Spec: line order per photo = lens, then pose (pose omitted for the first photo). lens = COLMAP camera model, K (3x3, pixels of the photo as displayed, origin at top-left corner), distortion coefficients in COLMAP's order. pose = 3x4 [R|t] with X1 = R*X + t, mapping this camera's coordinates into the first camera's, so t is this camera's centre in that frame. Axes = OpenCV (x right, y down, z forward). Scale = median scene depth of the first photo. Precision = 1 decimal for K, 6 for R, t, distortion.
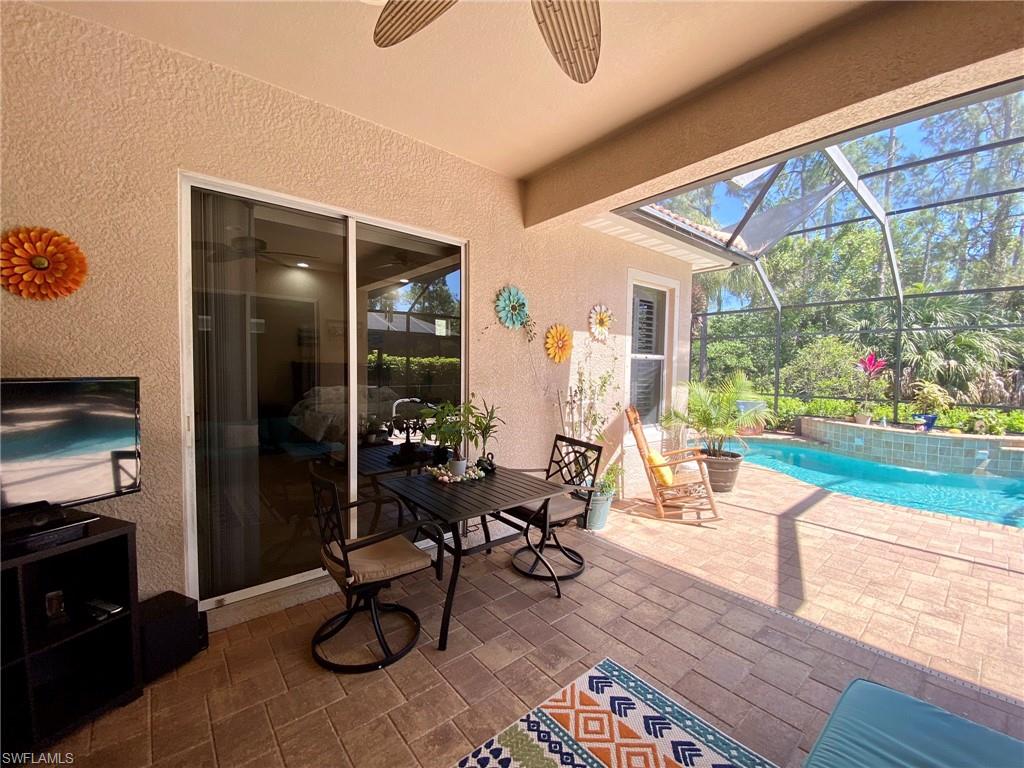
lens RADIAL K [[415.4, 0, 512.0], [0, 415.4, 384.0], [0, 0, 1]] dist [0.030690, -0.028227]
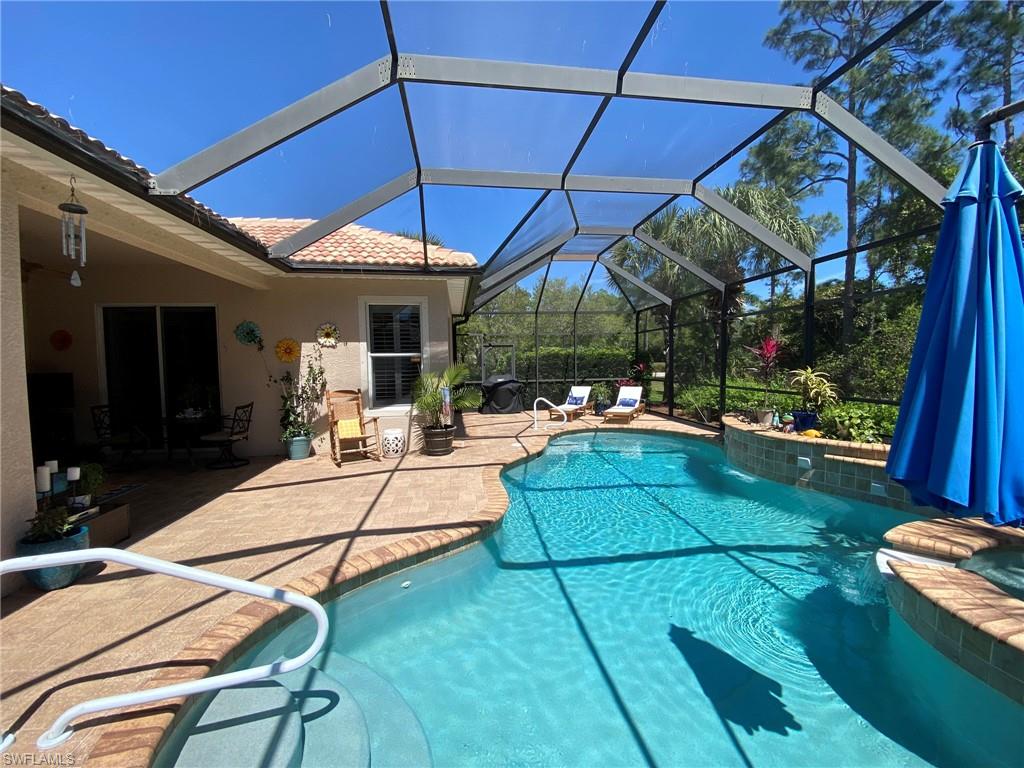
lens RADIAL K [[415.4, 0, 512.0], [0, 415.4, 384.0], [0, 0, 1]] dist [0.030690, -0.028227]
pose [[0.834058, 0.002558, -0.551671, 1.683512], [0.000906, 0.999982, 0.006007, 0.029197], [0.551676, -0.005510, 0.834040, 0.064116]]
